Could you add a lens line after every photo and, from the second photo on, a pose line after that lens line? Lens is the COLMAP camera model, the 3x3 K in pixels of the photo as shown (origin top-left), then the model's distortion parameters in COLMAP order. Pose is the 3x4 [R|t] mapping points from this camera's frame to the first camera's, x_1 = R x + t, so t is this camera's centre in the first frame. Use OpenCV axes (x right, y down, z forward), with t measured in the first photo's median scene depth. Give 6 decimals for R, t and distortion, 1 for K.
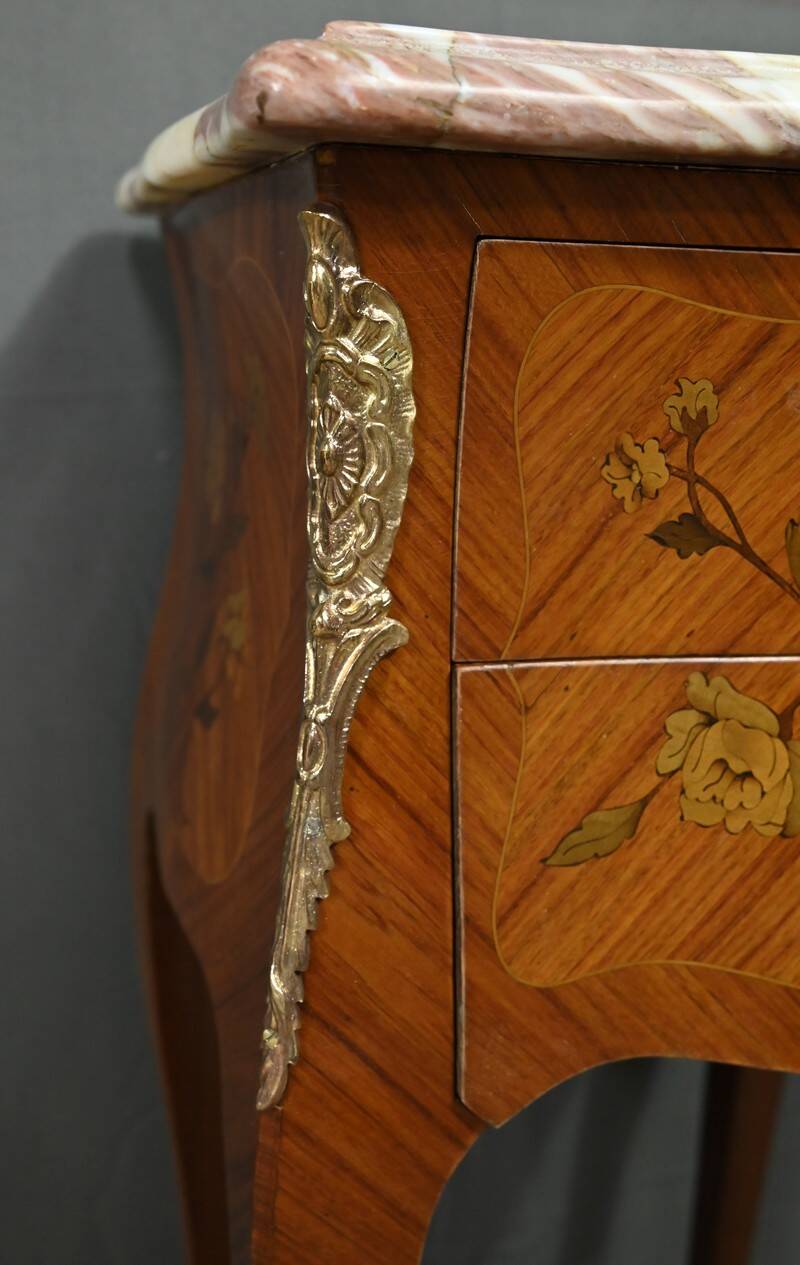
lens RADIAL K [[1255.4, 0, 377.0], [0, 1255.4, 629.2], [0, 0, 1]] dist [-0.004290, 0.000000]
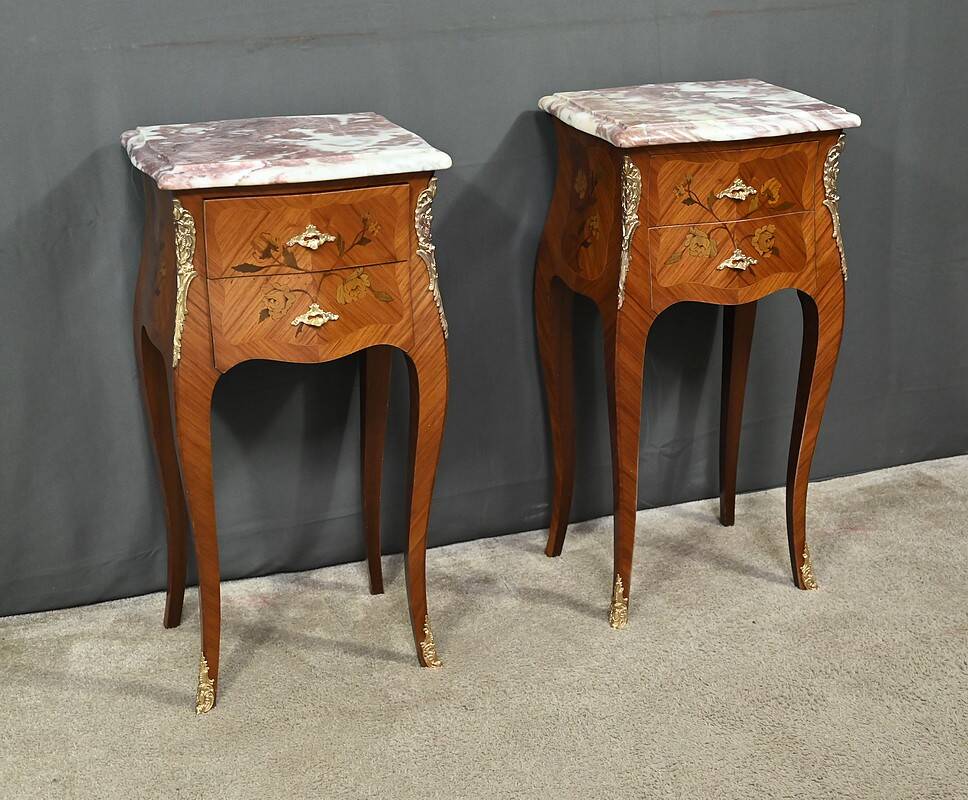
lens RADIAL K [[1778.2, 0, 488.6], [0, 1778.2, 396.9], [0, 0, 1]] dist [-0.008411, 0.000000]
pose [[0.993776, -0.064072, 0.091127, -1.391085], [0.053872, 0.992438, 0.110289, -0.133822], [-0.097505, -0.104694, 0.989713, -6.726894]]
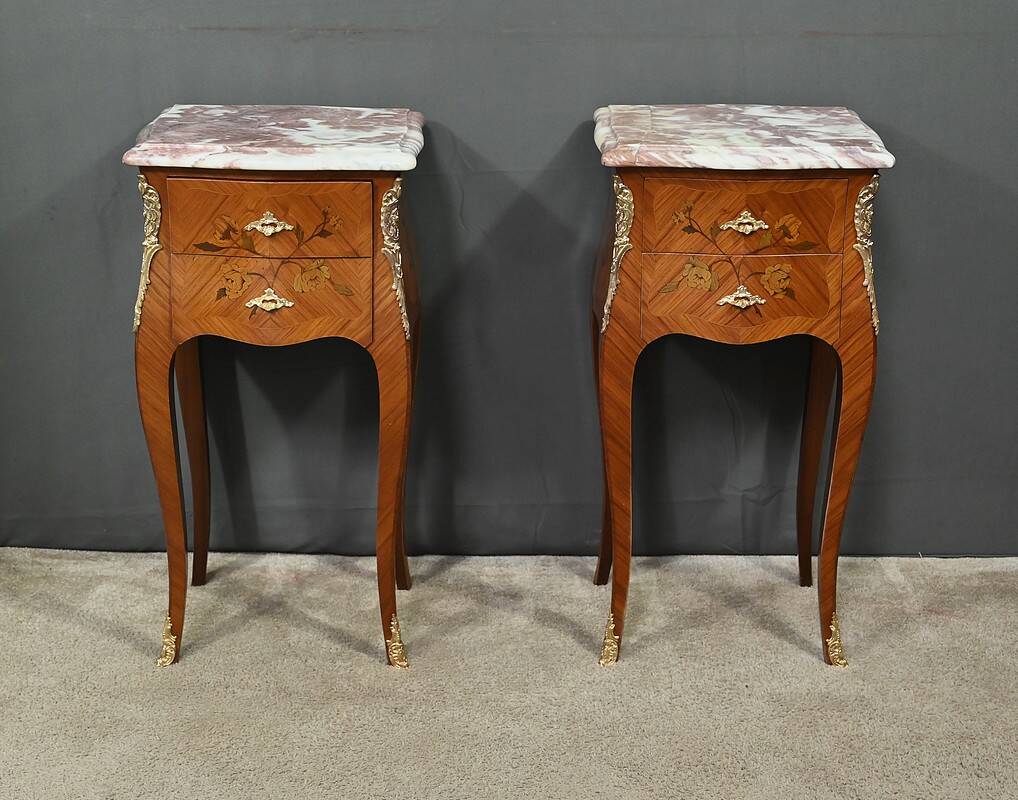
lens RADIAL K [[1906.6, 0, 478.4], [0, 1906.6, 394.6], [0, 0, 1]] dist [-0.001714, 0.000000]
pose [[0.960569, 0.072411, -0.268449, 1.591745], [-0.045750, 0.993495, 0.104279, -0.182143], [0.274253, -0.087886, 0.957633, -6.902838]]
